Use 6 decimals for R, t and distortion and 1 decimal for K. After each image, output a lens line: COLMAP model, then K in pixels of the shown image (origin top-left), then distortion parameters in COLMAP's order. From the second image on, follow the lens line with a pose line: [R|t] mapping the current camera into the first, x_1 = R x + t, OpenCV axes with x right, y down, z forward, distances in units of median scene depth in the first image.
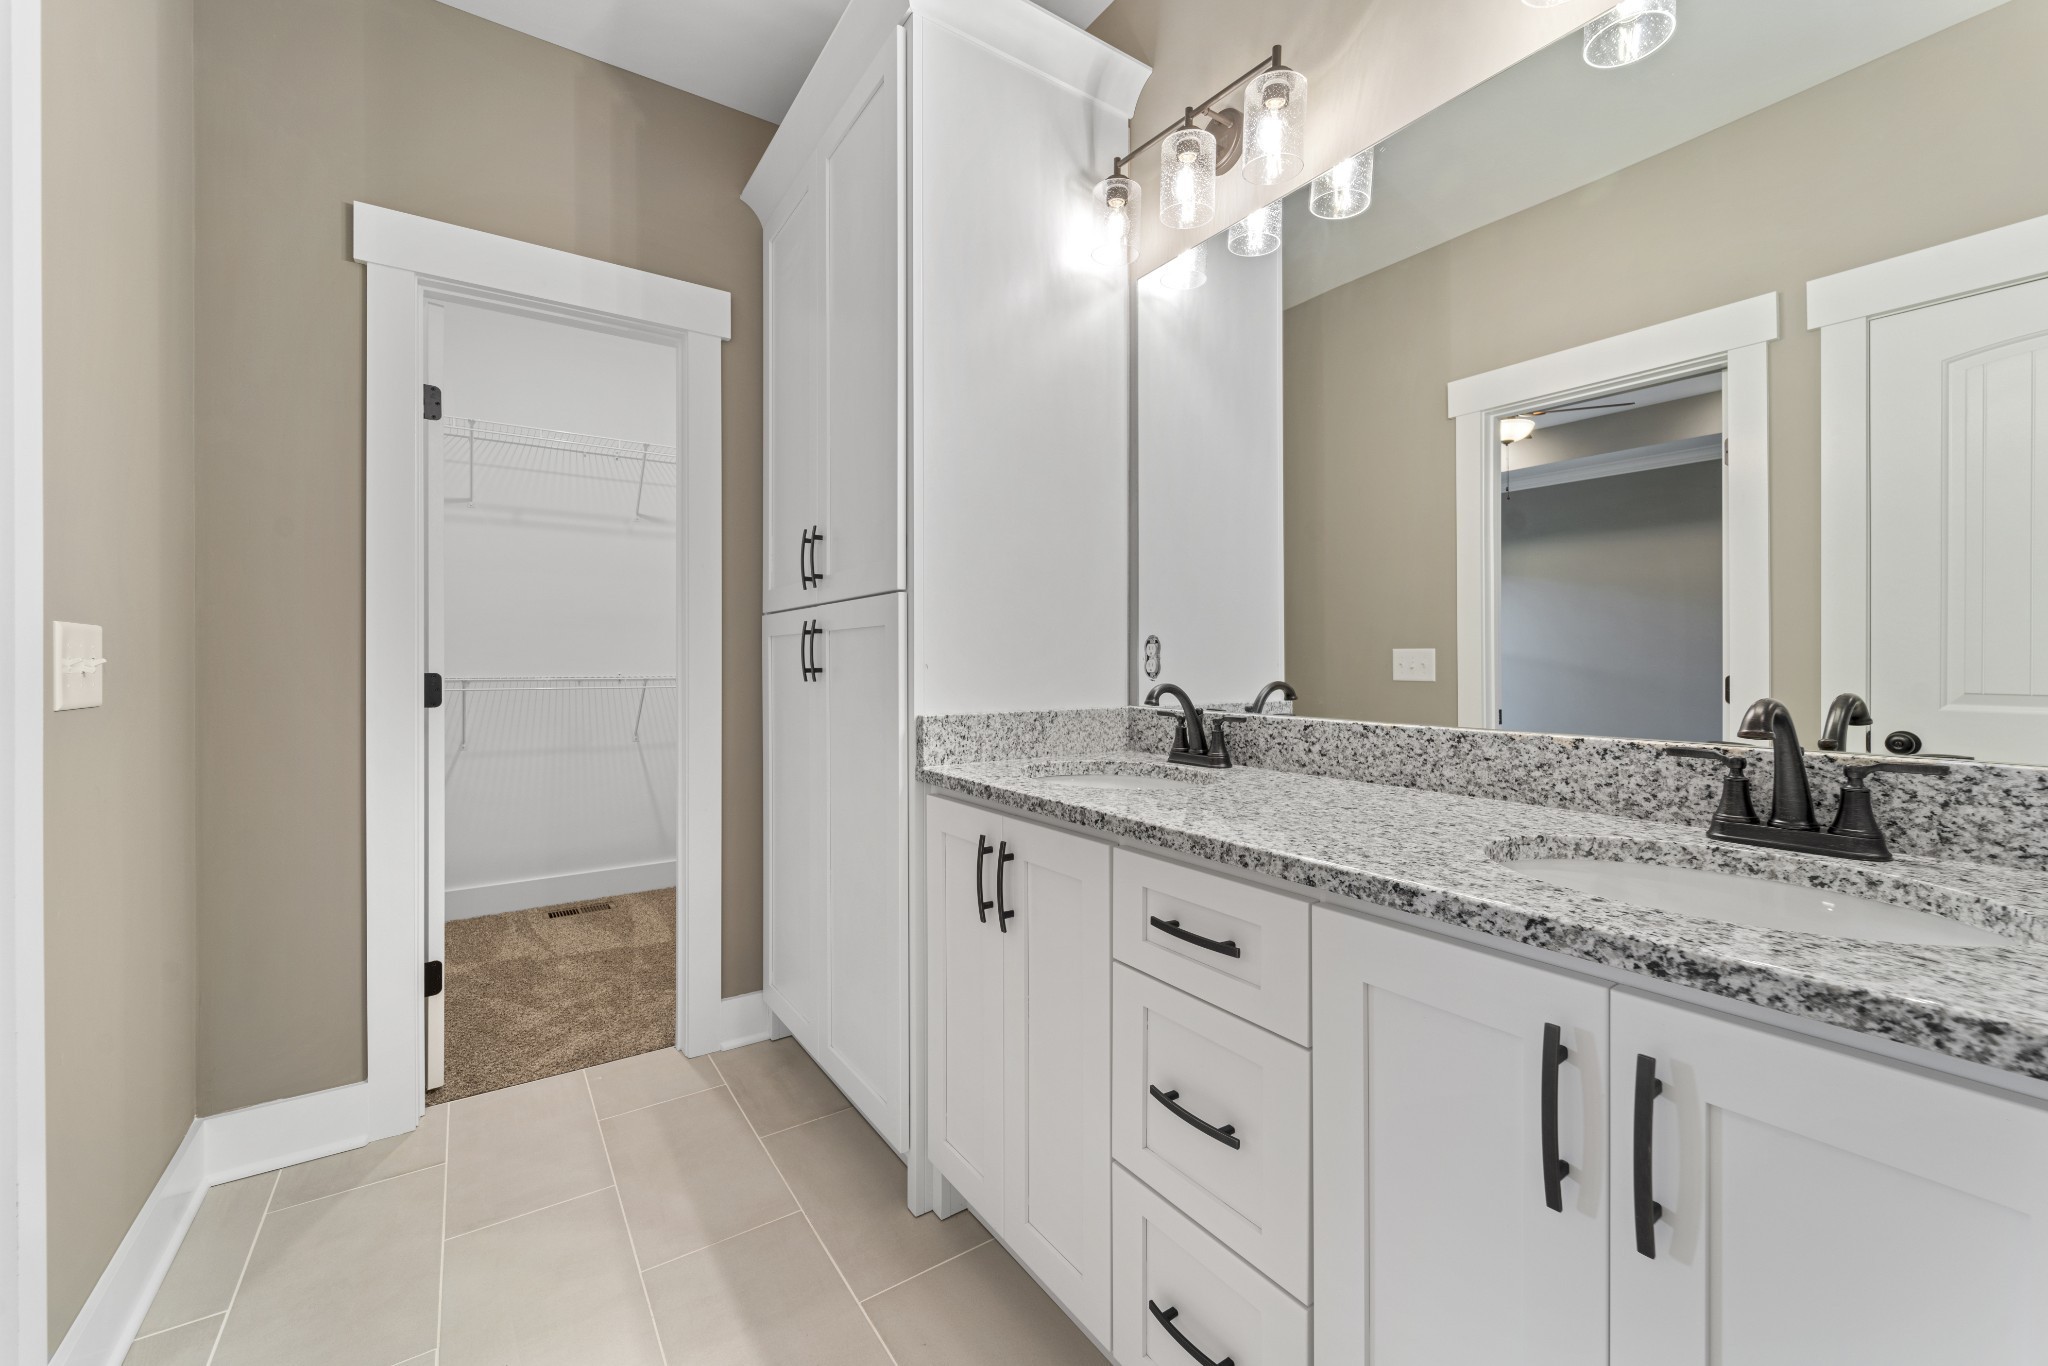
lens RADIAL K [[815.3, 0, 1044.4], [0, 815.3, 674.6], [0, 0, 1]] dist [-0.001516, -0.000406]
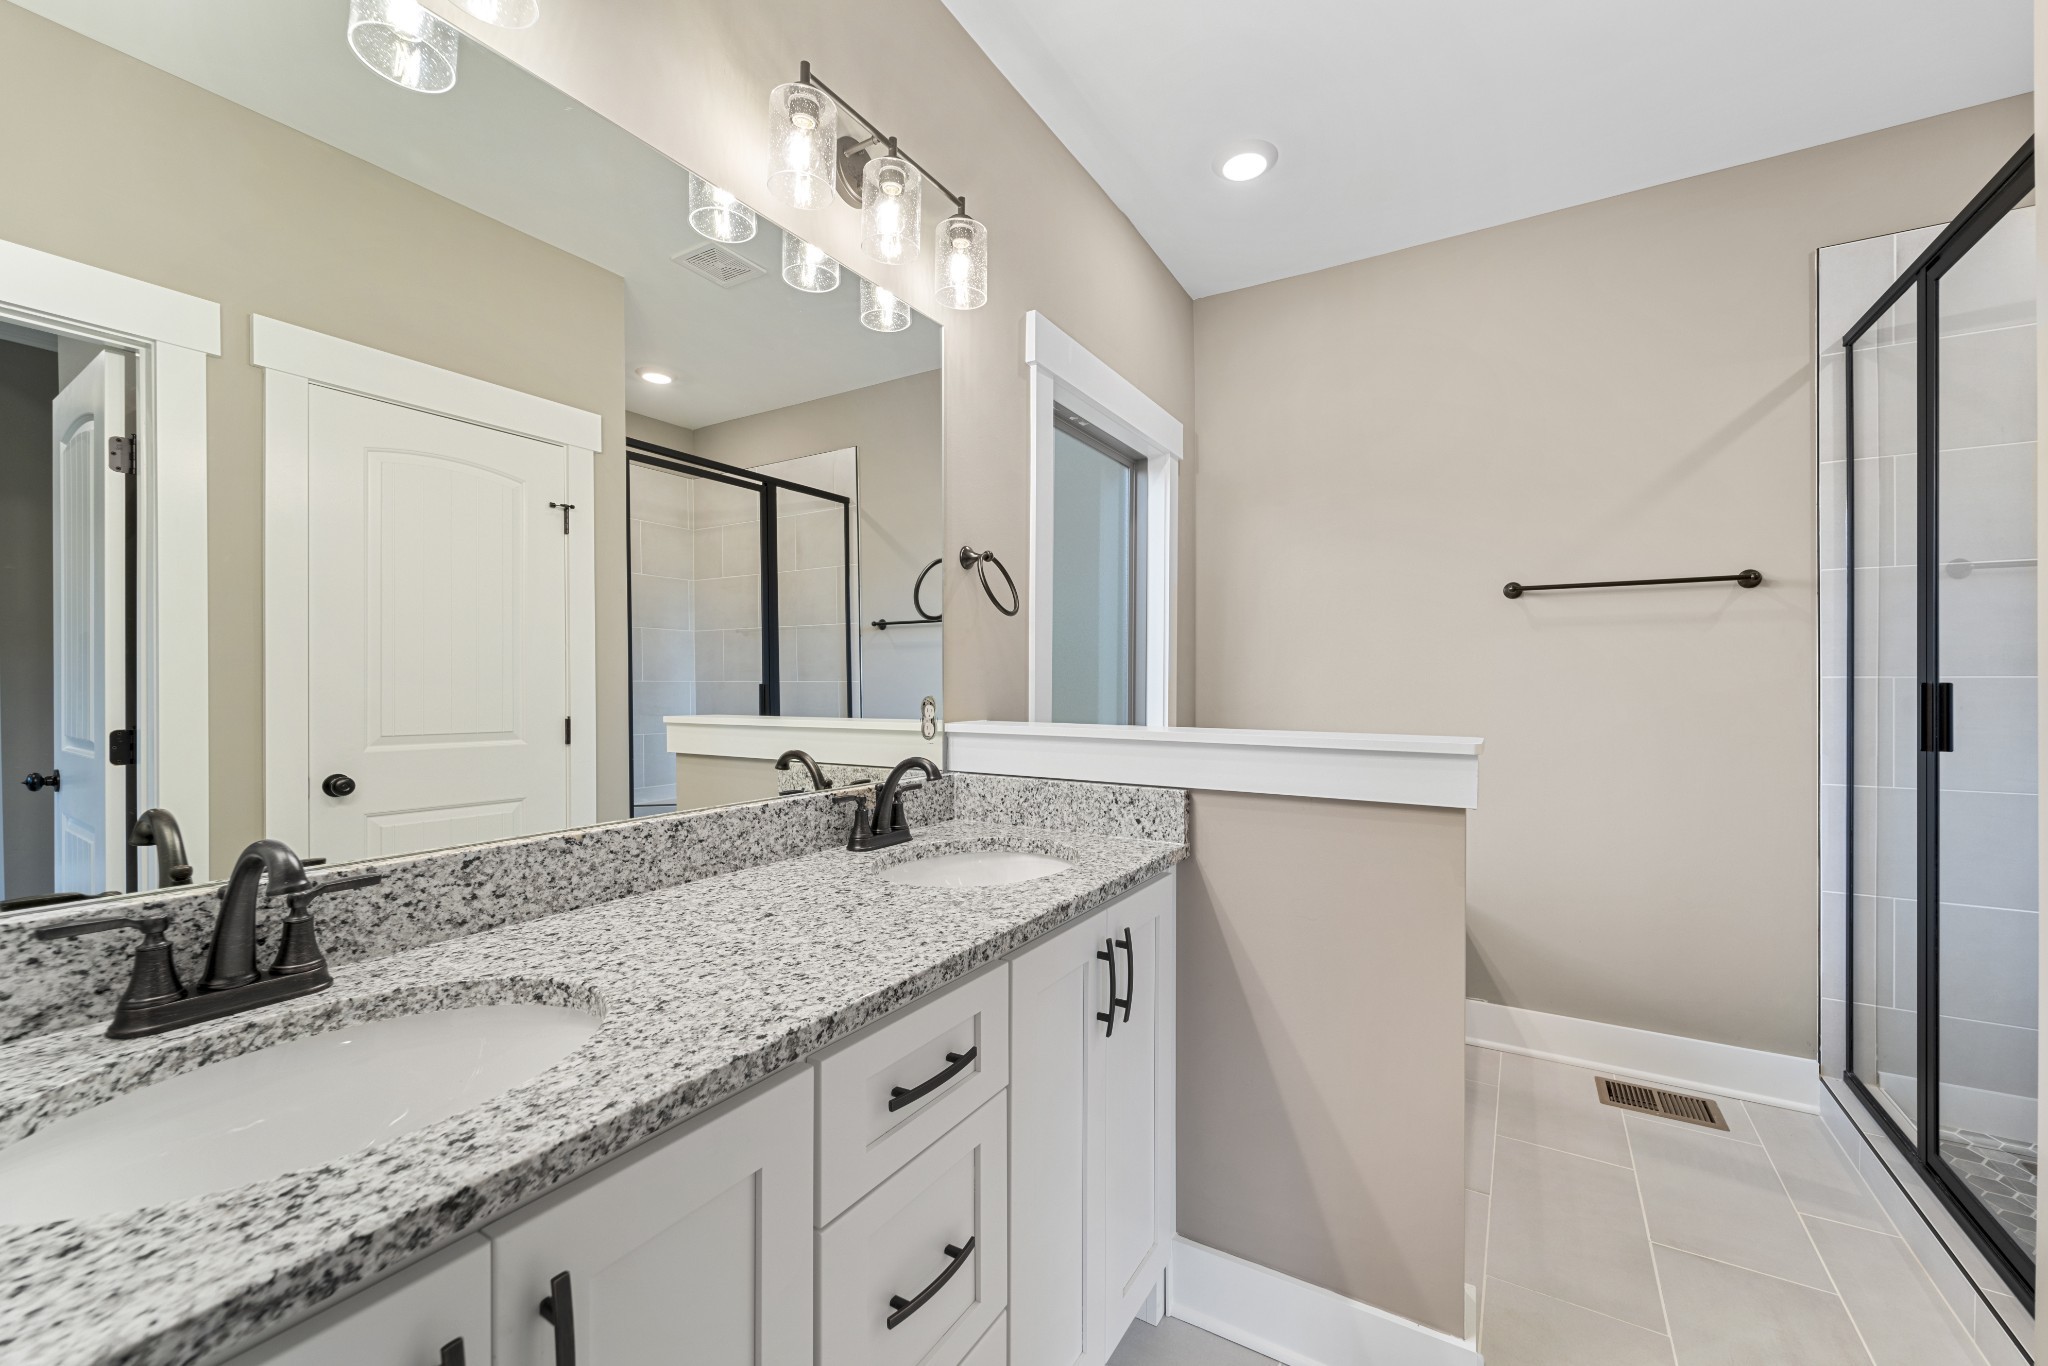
lens RADIAL K [[815.3, 0, 1044.4], [0, 815.3, 674.6], [0, 0, 1]] dist [-0.001516, -0.000406]
pose [[-0.411933, 0.002514, 0.911211, -0.544241], [0.006194, 0.999981, 0.000041, -0.098231], [-0.911193, 0.005661, -0.411940, 0.983296]]
